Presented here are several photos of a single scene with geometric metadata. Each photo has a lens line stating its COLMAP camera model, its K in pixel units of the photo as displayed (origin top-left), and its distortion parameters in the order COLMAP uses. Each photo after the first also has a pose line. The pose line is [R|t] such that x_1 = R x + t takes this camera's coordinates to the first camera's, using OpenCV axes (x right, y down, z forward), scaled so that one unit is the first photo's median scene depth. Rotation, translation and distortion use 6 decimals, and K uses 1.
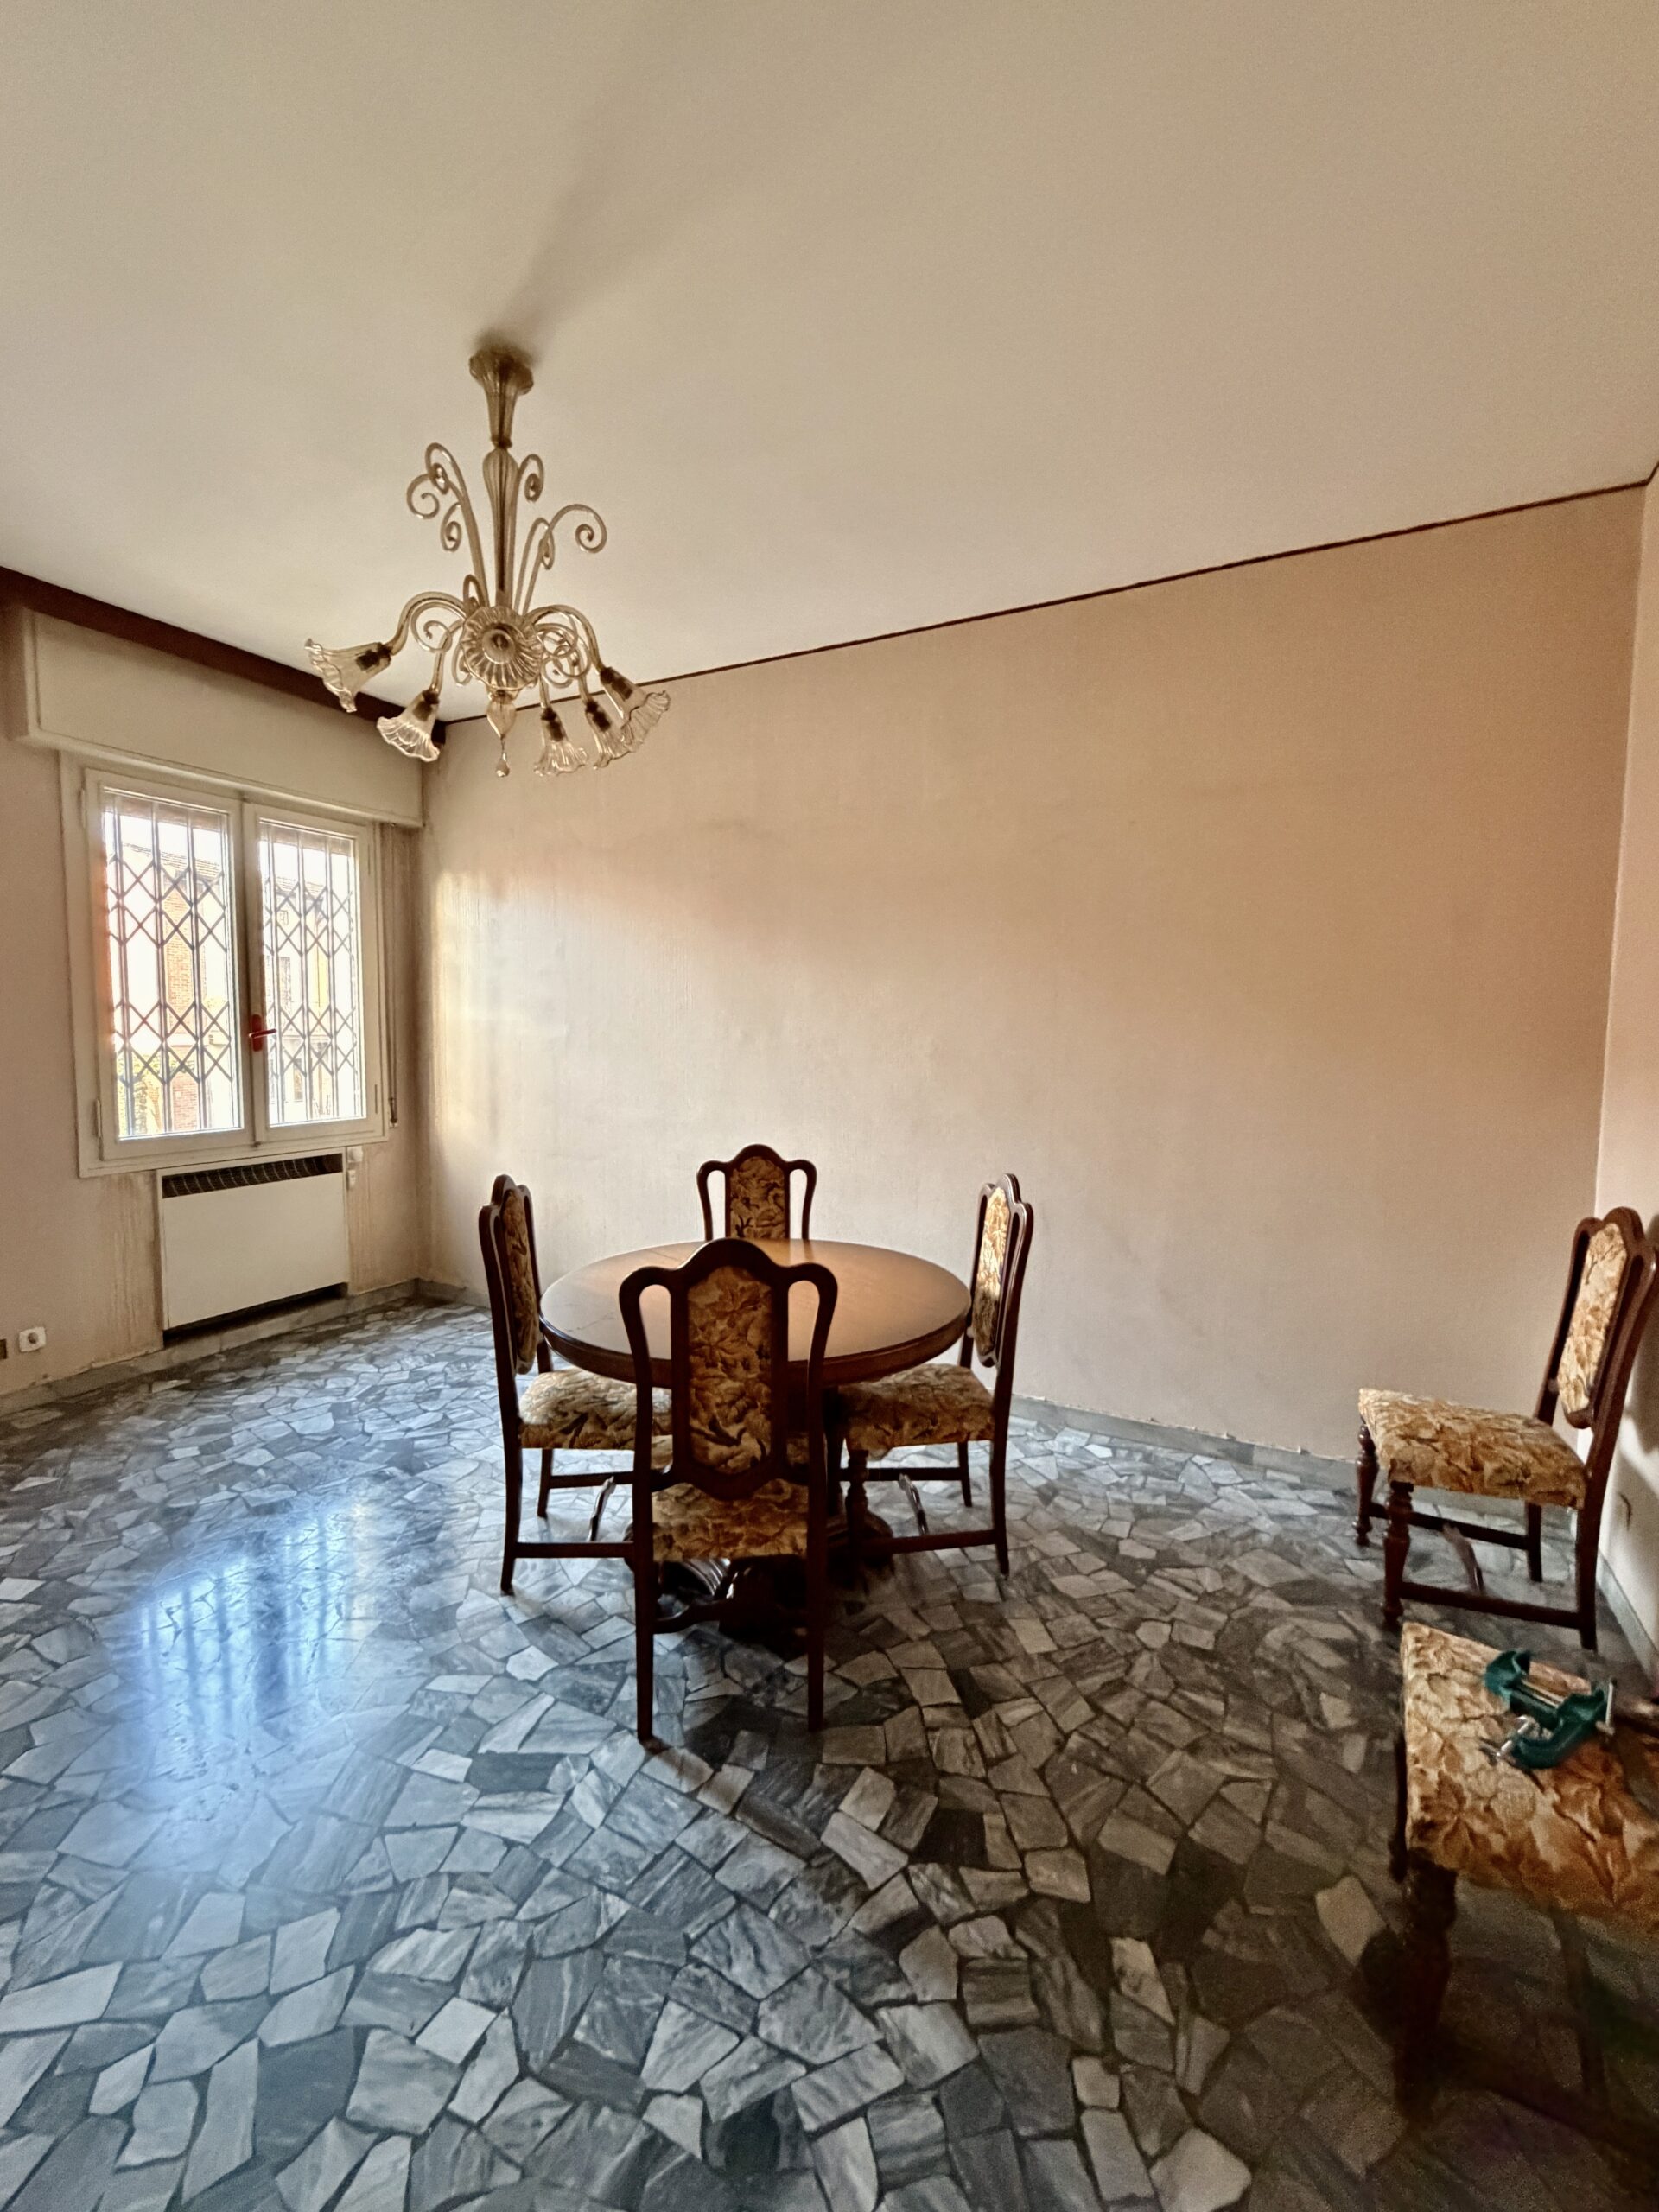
lens RADIAL K [[886.3, 0, 828.4], [0, 886.3, 1098.9], [0, 0, 1]] dist [-0.002782, 0.000217]
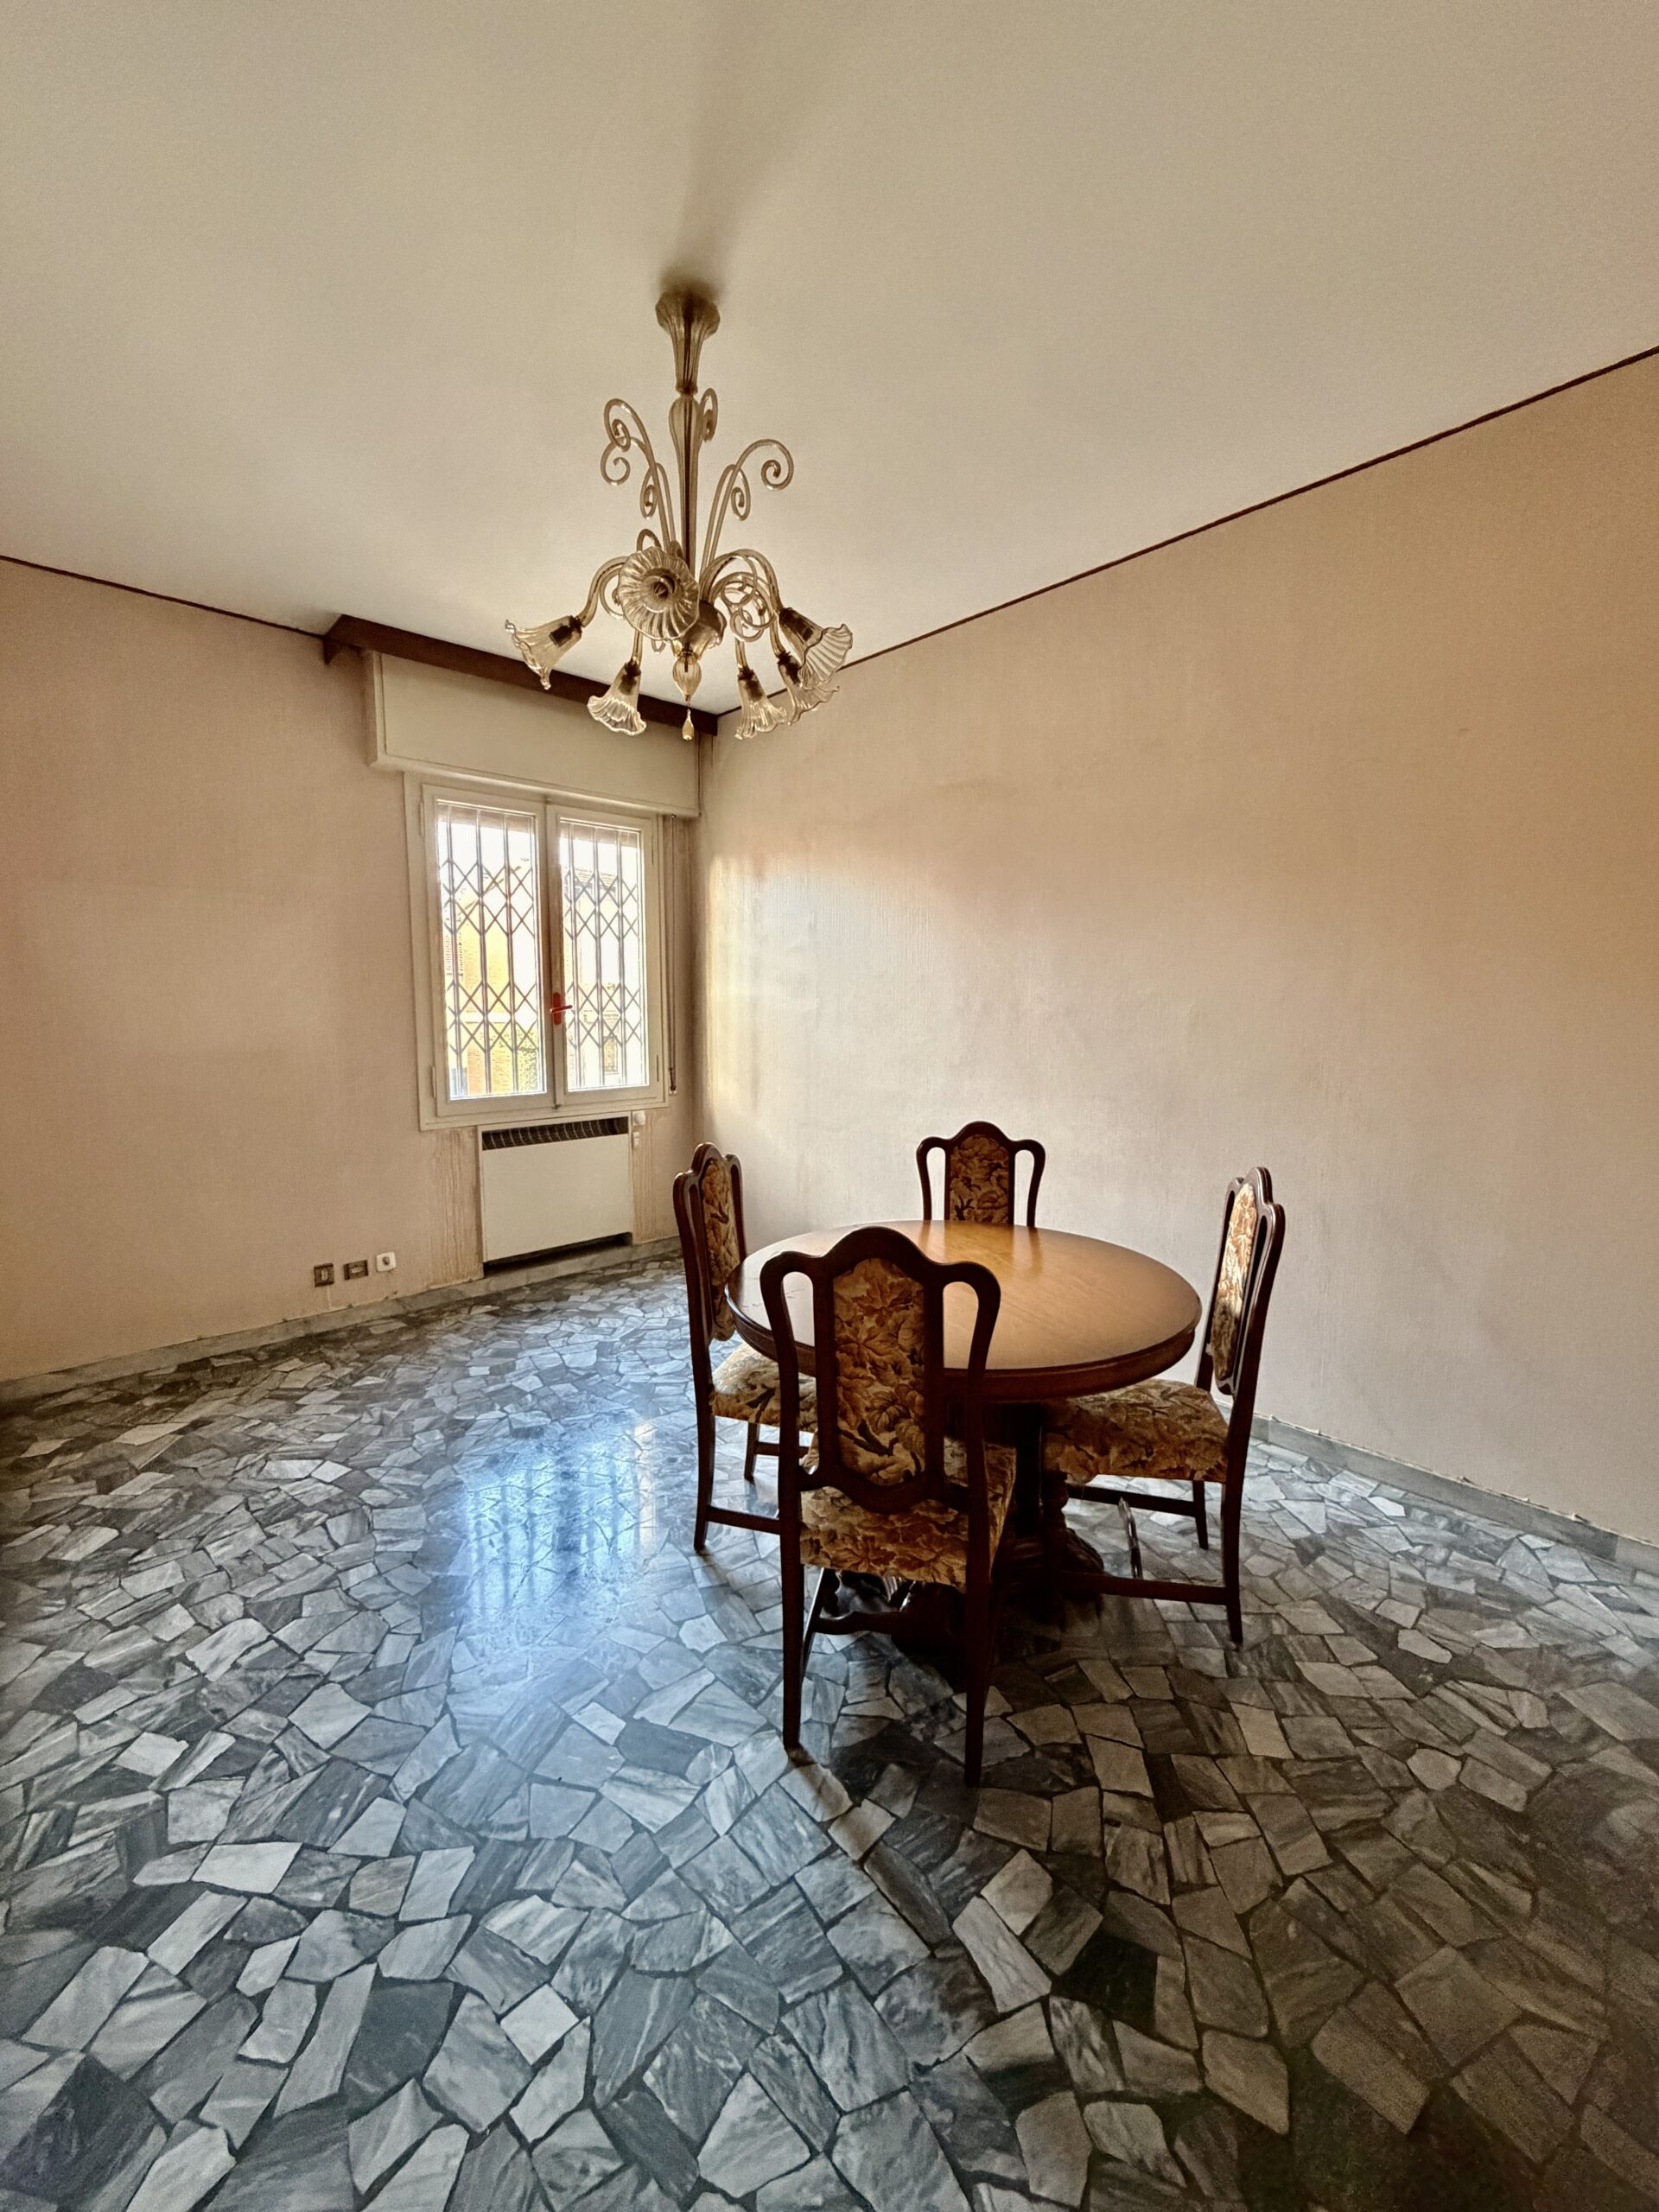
lens RADIAL K [[855.2, 0, 842.5], [0, 855.2, 1096.8], [0, 0, 1]] dist [-0.001423, -0.000014]
pose [[0.948720, 0.024346, -0.315179, 0.105267], [-0.015871, 0.999441, 0.029429, 0.001215], [0.315719, -0.022918, 0.948576, 0.150347]]
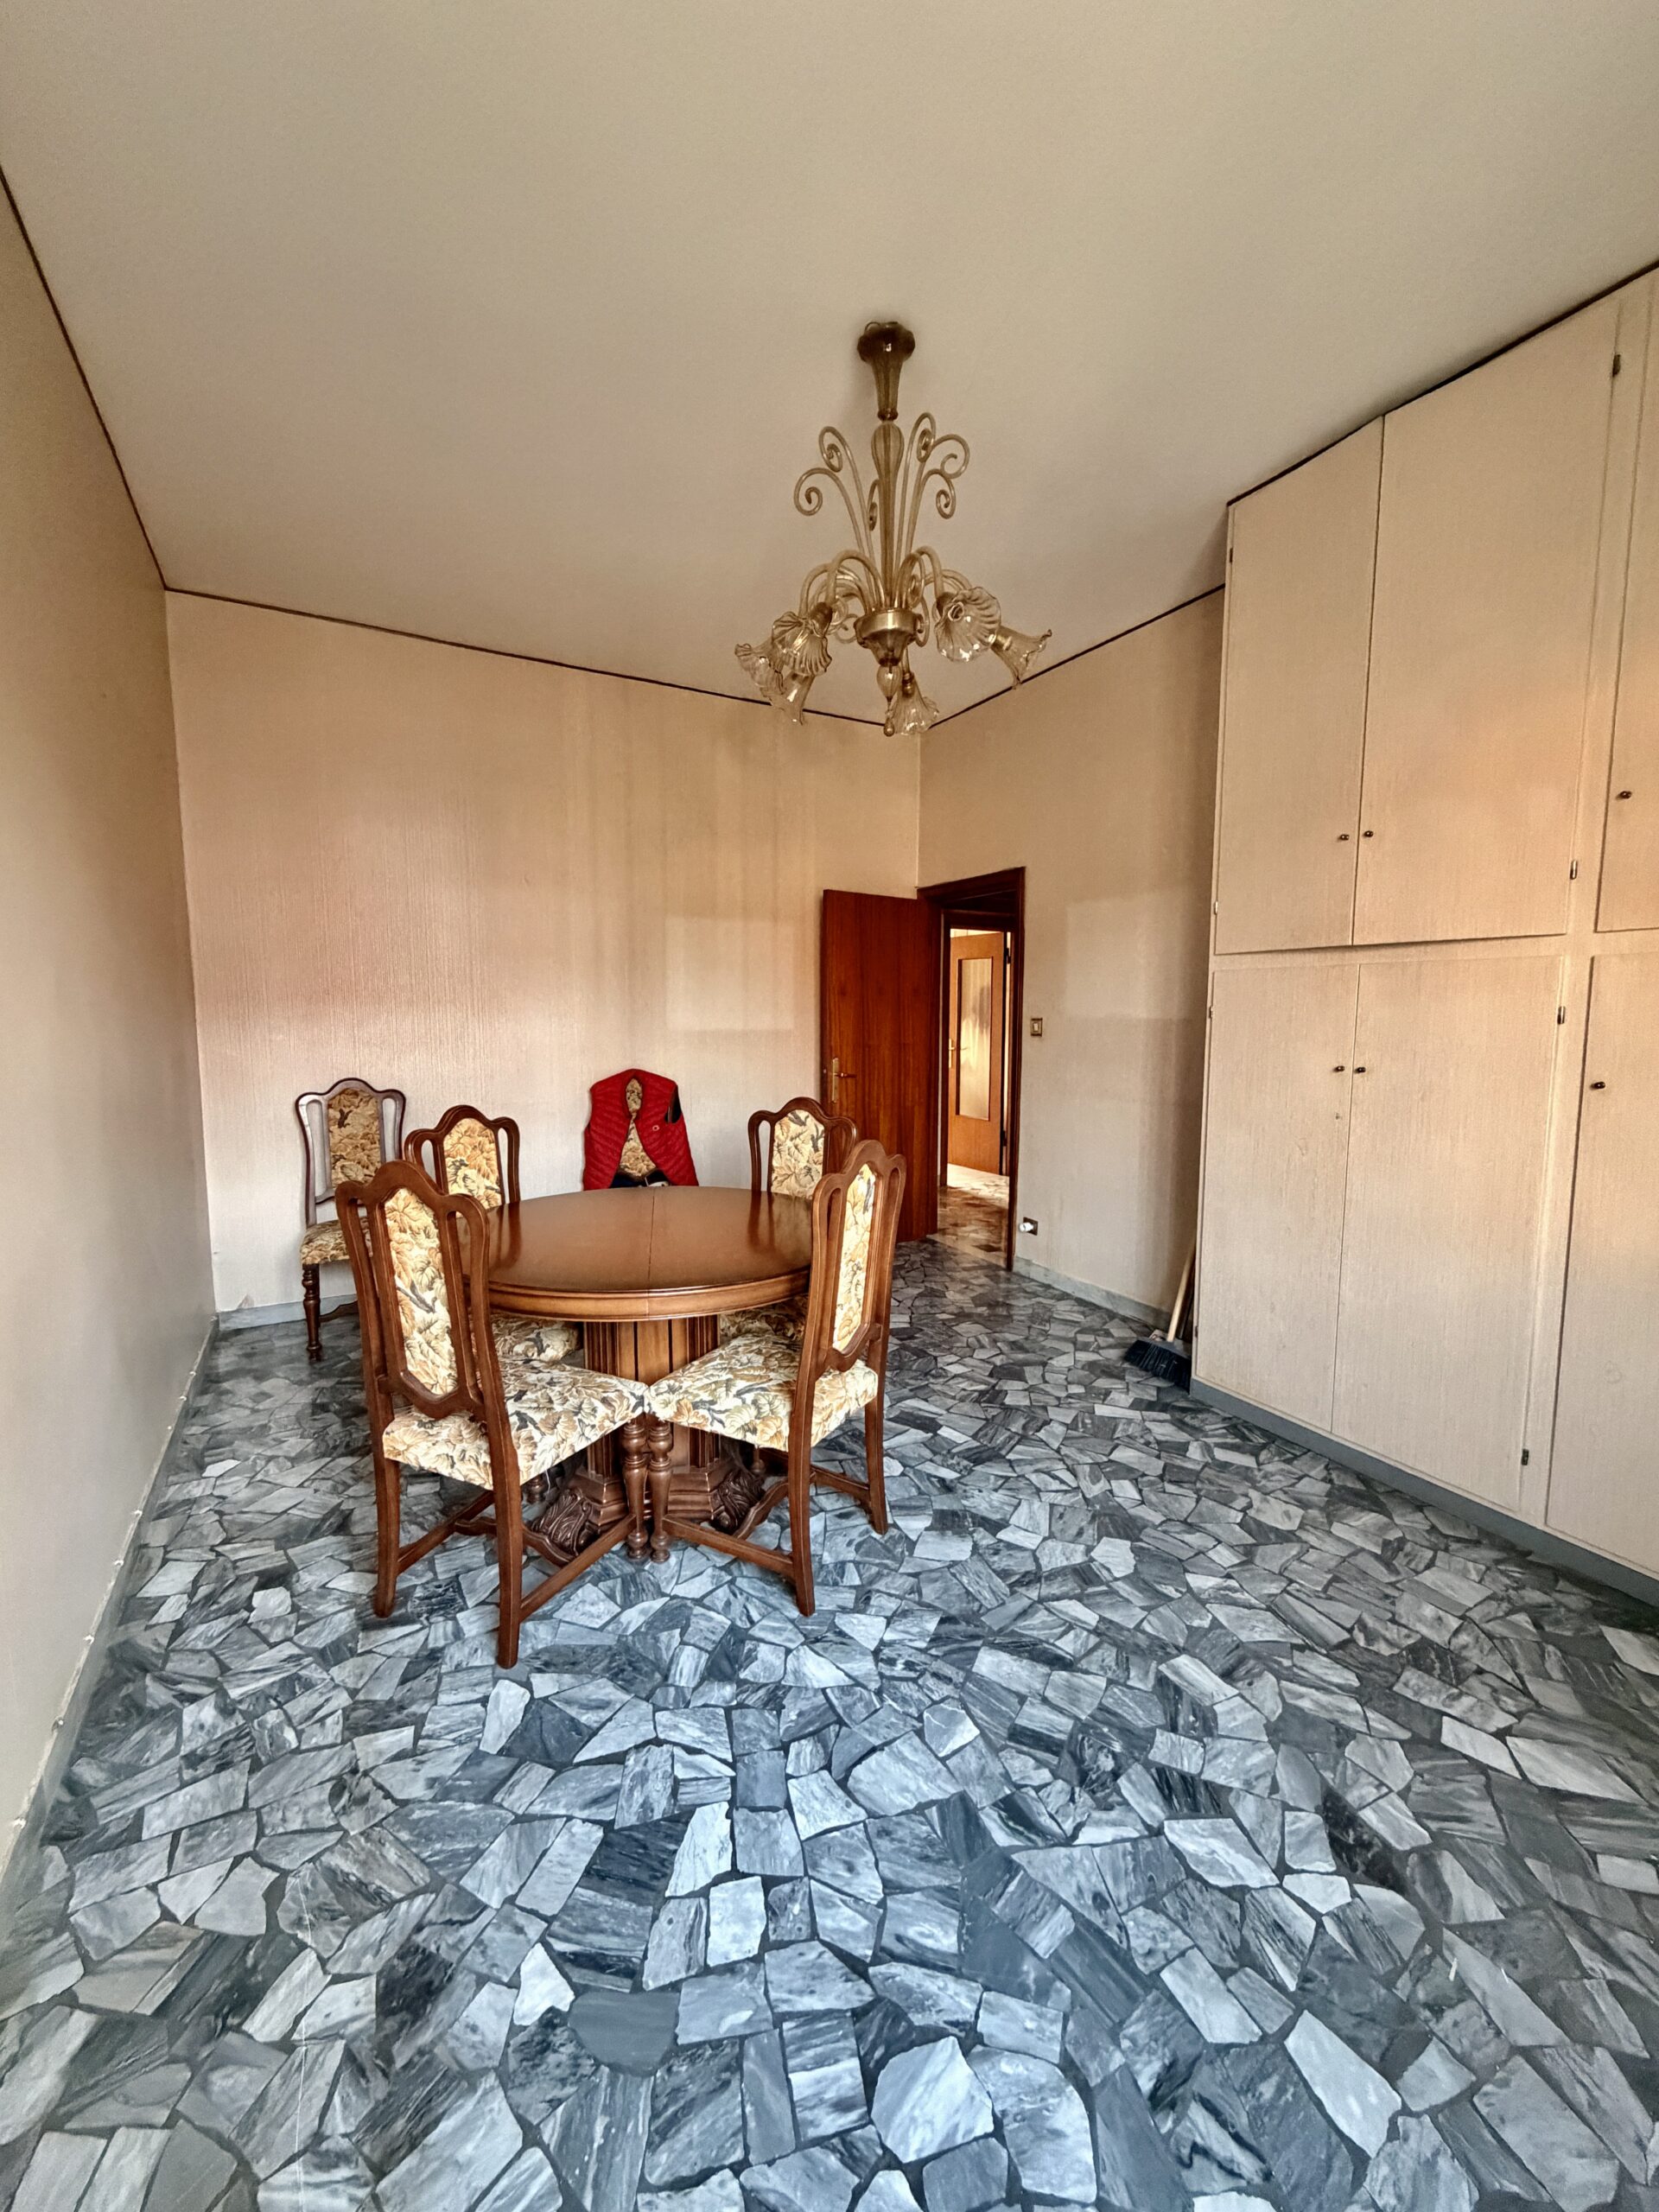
lens RADIAL K [[933.0, 0, 831.7], [0, 933.0, 1106.5], [0, 0, 1]] dist [-0.000483, 0.000079]
pose [[-0.829434, -0.071484, 0.554012, -1.001794], [0.031666, 0.984167, 0.174395, -0.119536], [-0.557706, 0.162192, -0.814038, 2.097767]]
